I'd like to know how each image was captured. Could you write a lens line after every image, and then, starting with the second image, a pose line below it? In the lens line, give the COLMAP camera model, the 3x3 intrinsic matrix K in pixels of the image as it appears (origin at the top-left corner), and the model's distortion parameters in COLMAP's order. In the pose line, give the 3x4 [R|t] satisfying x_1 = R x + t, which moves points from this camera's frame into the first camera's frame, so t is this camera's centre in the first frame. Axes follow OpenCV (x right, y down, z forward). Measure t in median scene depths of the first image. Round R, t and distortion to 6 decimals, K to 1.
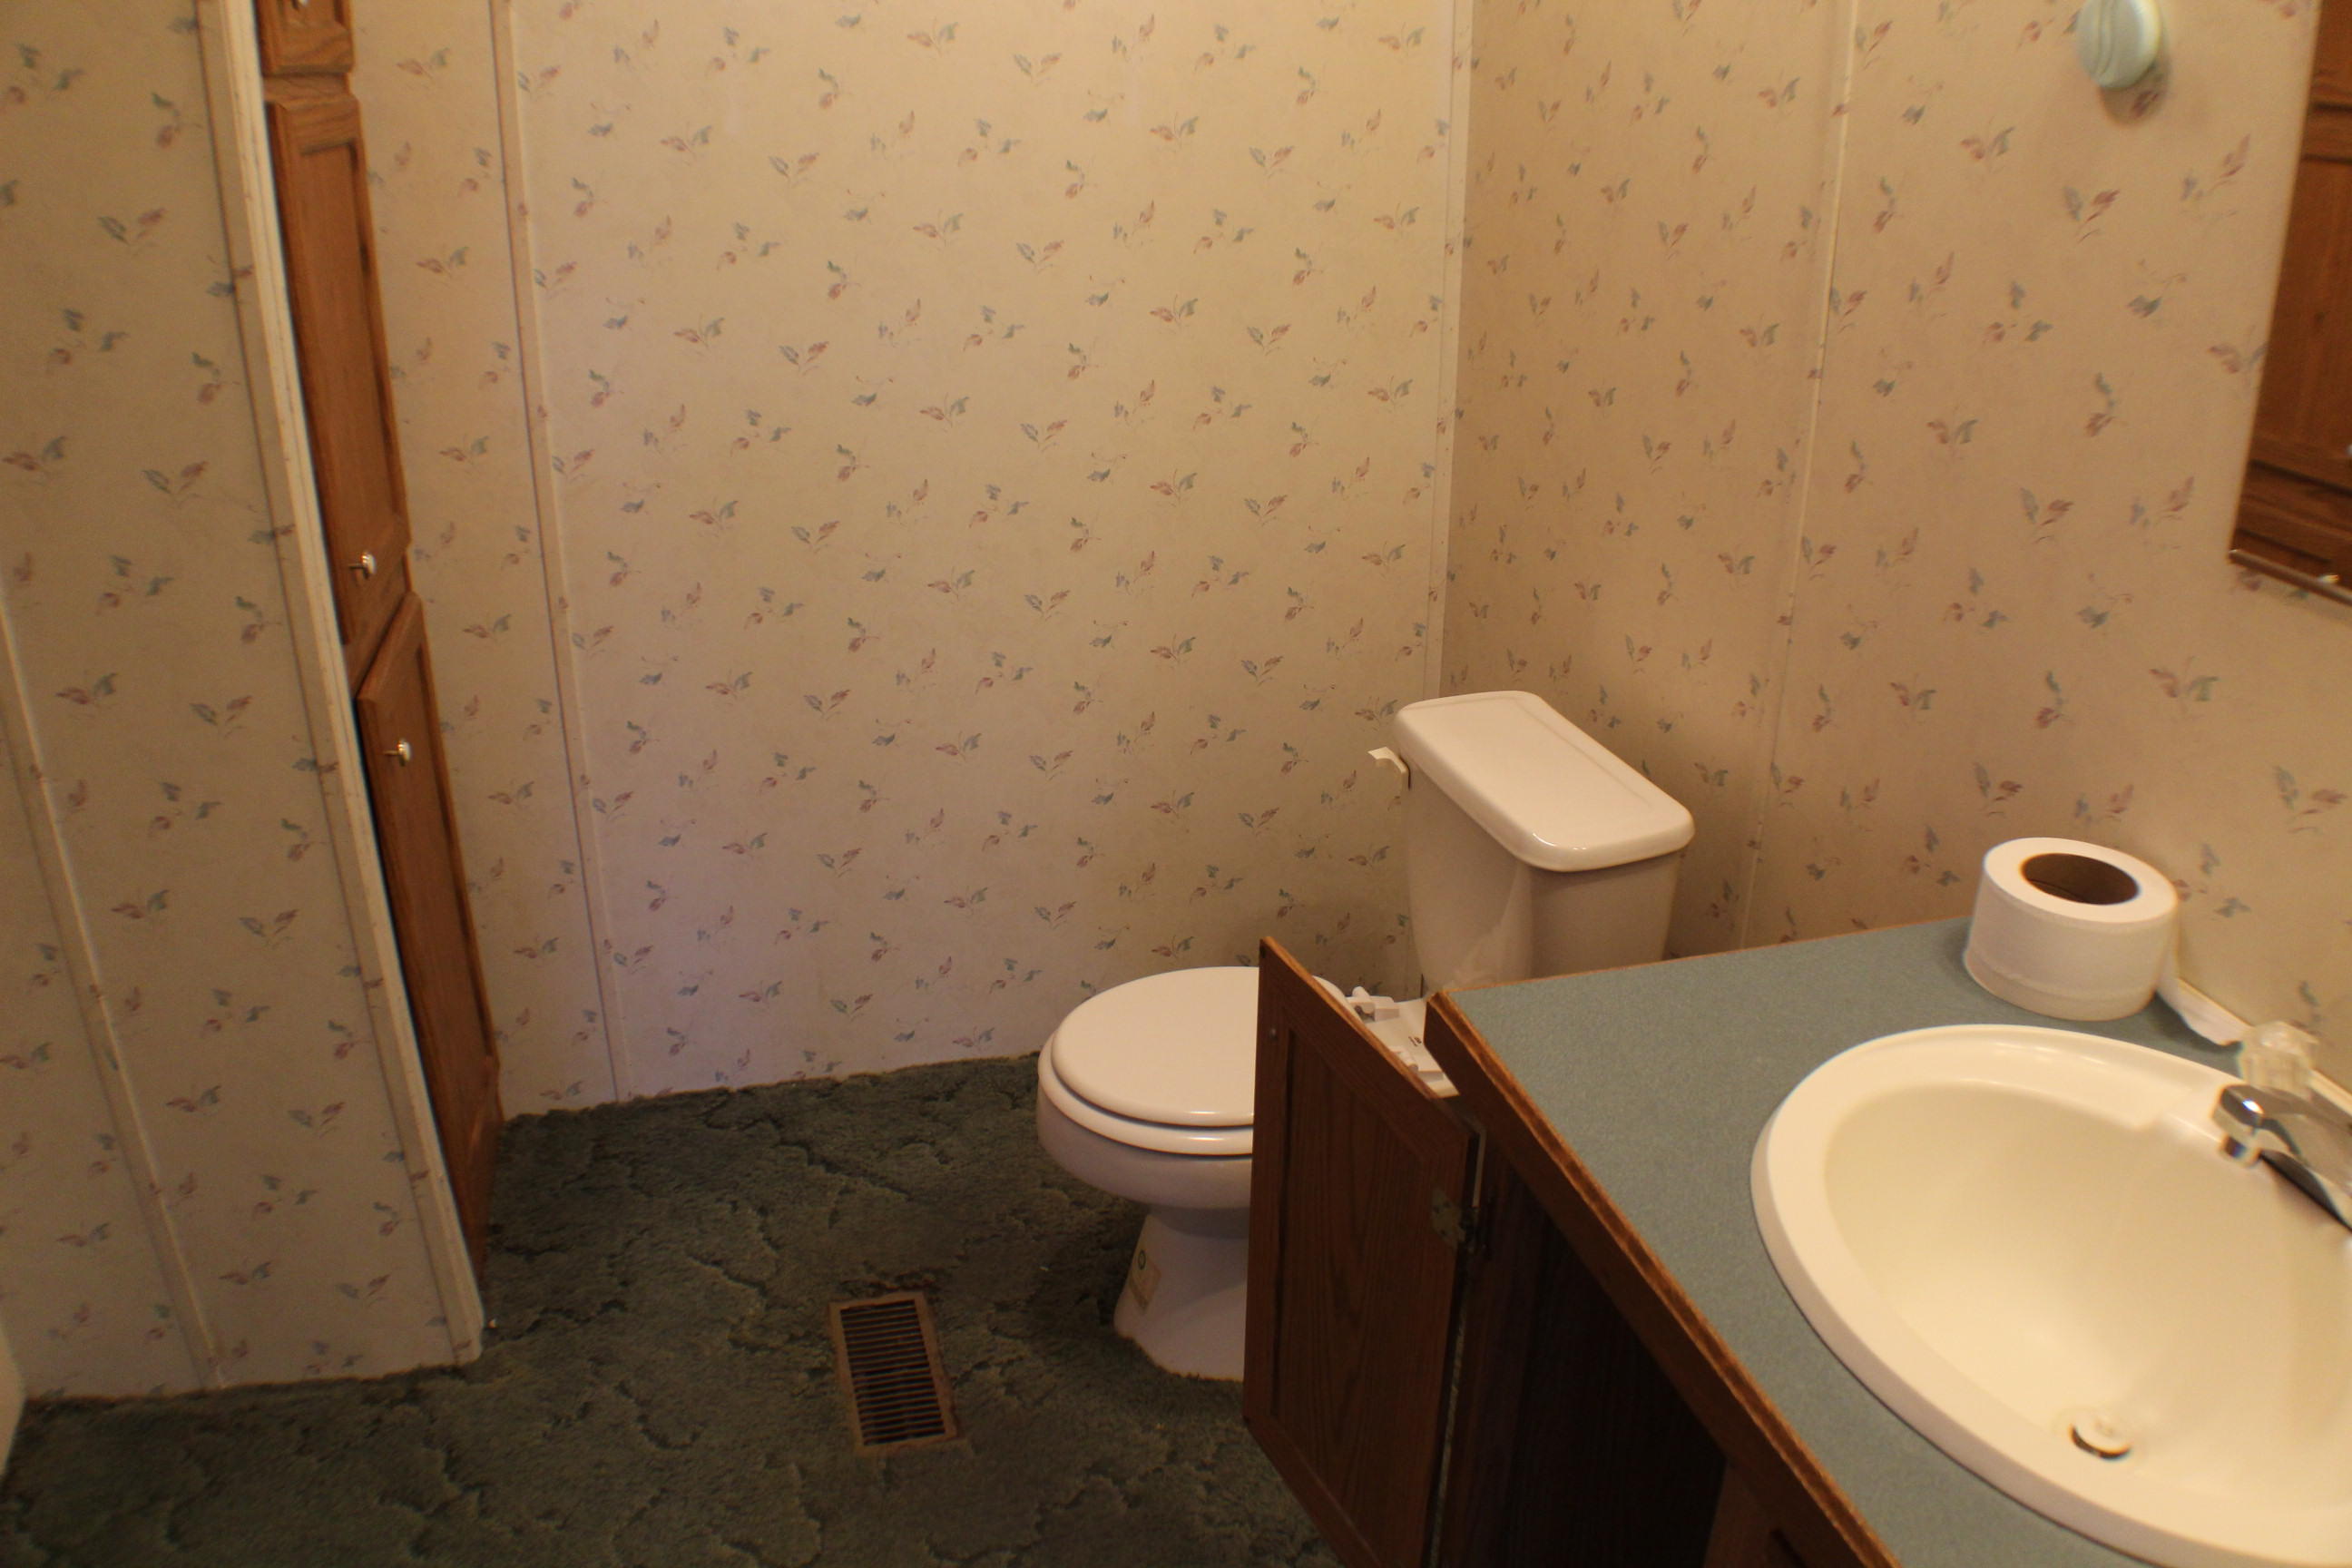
lens RADIAL K [[1755.0, 0, 1176.0], [0, 1755.0, 784.0], [0, 0, 1]] dist [-0.220311, 0.090153]
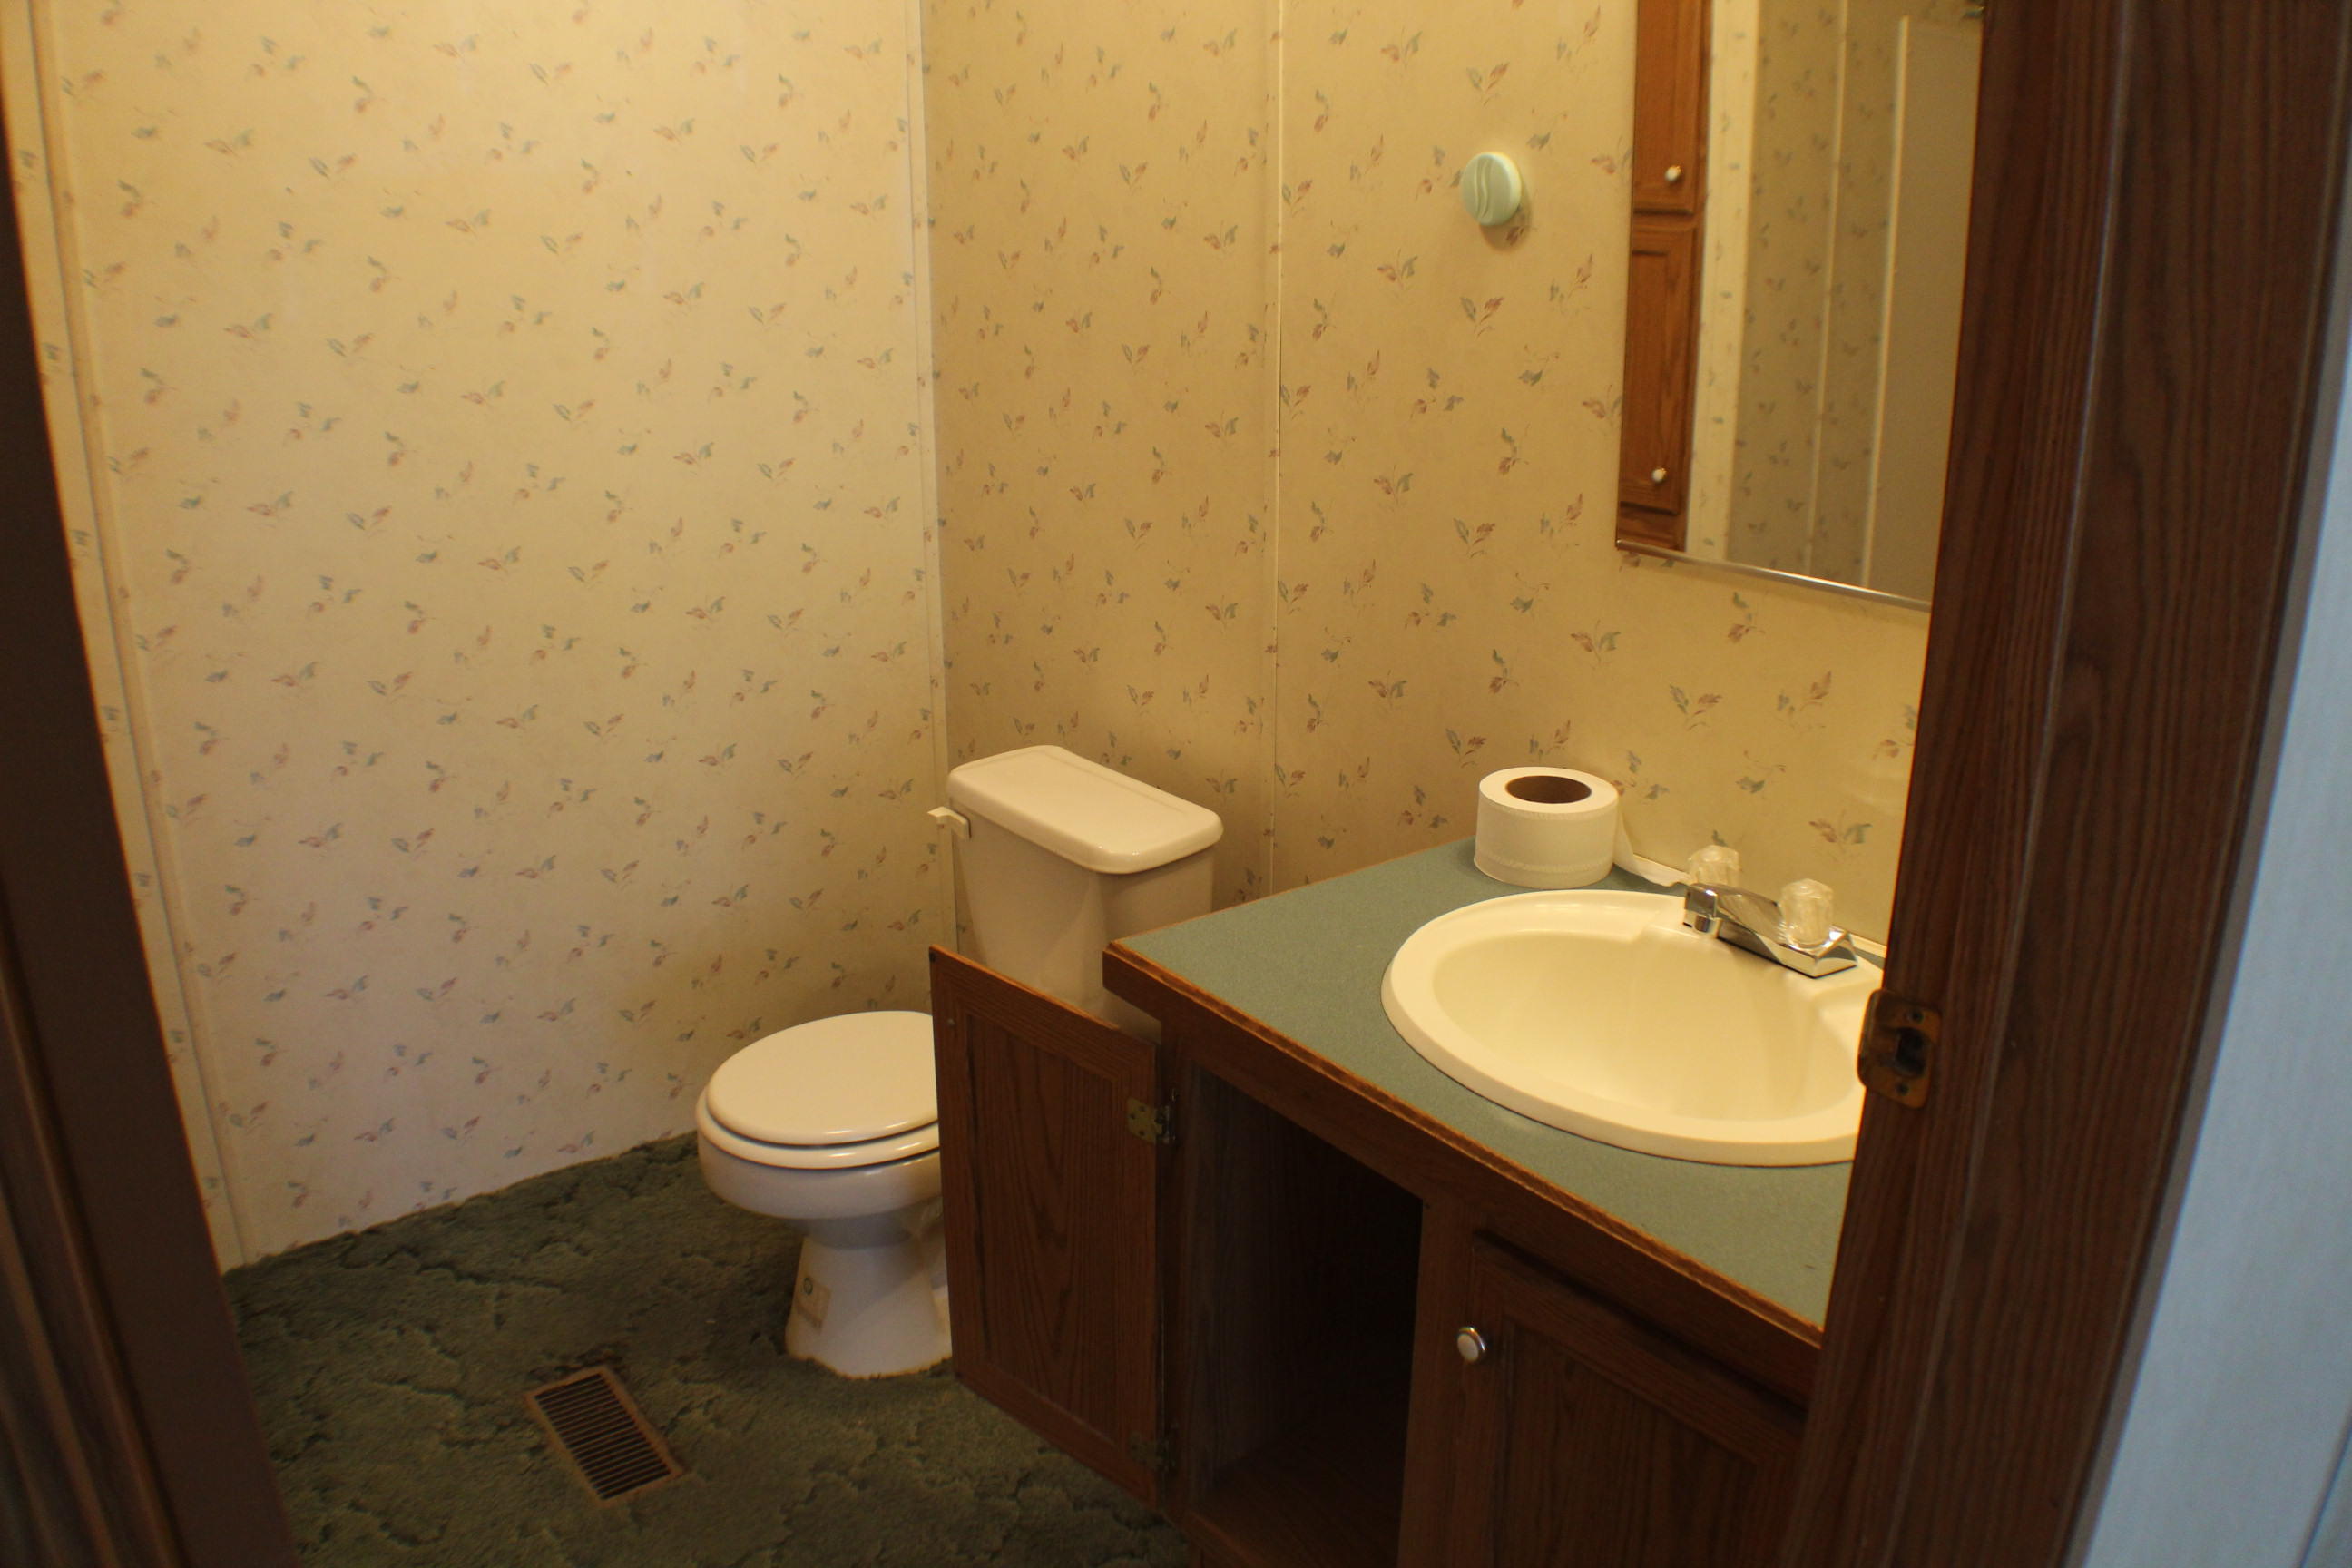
lens RADIAL K [[1755.0, 0, 1176.0], [0, 1755.0, 784.0], [0, 0, 1]] dist [-0.220311, 0.090153]
pose [[0.925224, -0.128235, 0.357093, -0.154408], [0.154399, 0.986955, -0.045622, 0.042547], [-0.346584, 0.097346, 0.932954, -0.146964]]
